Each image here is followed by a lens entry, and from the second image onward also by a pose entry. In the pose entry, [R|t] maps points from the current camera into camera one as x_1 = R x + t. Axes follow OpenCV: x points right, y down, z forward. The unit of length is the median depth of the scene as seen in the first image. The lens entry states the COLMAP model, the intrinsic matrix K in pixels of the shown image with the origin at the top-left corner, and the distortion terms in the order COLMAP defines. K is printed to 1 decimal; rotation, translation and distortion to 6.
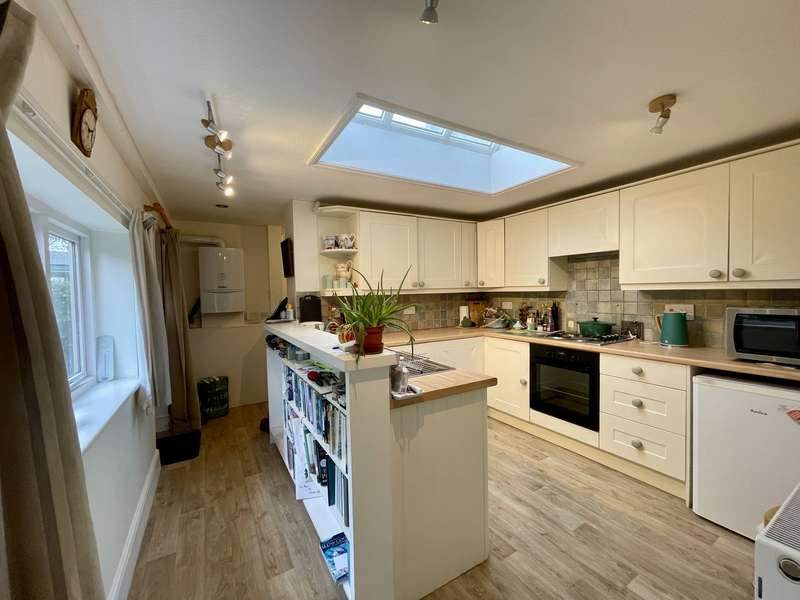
lens RADIAL K [[320.1, 0, 397.0], [0, 320.1, 301.8], [0, 0, 1]] dist [-0.000652, 0.000131]
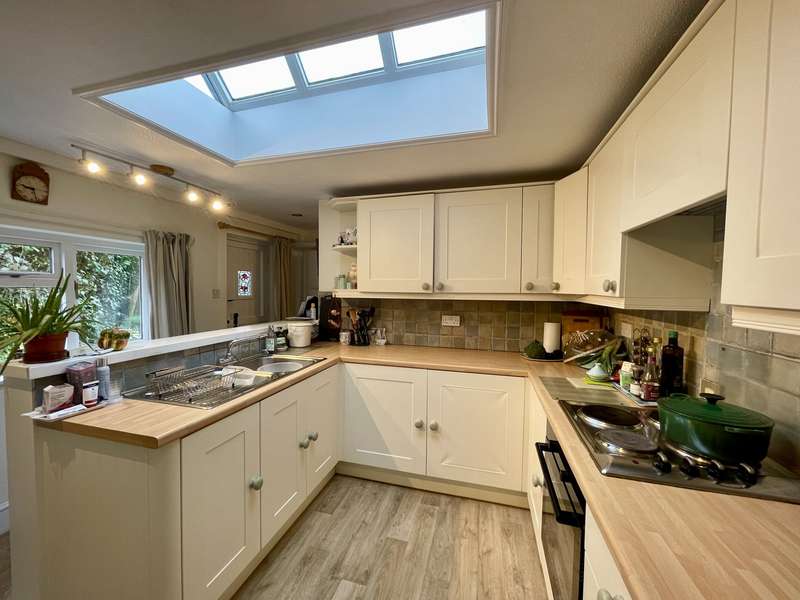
lens RADIAL K [[320.1, 0, 398.6], [0, 320.1, 302.1], [0, 0, 1]] dist [-0.000652, 0.000131]
pose [[0.691874, 0.058266, -0.719664, 0.578300], [-0.046115, 0.998269, 0.036488, -0.045300], [0.720544, 0.007942, 0.693363, 0.469669]]
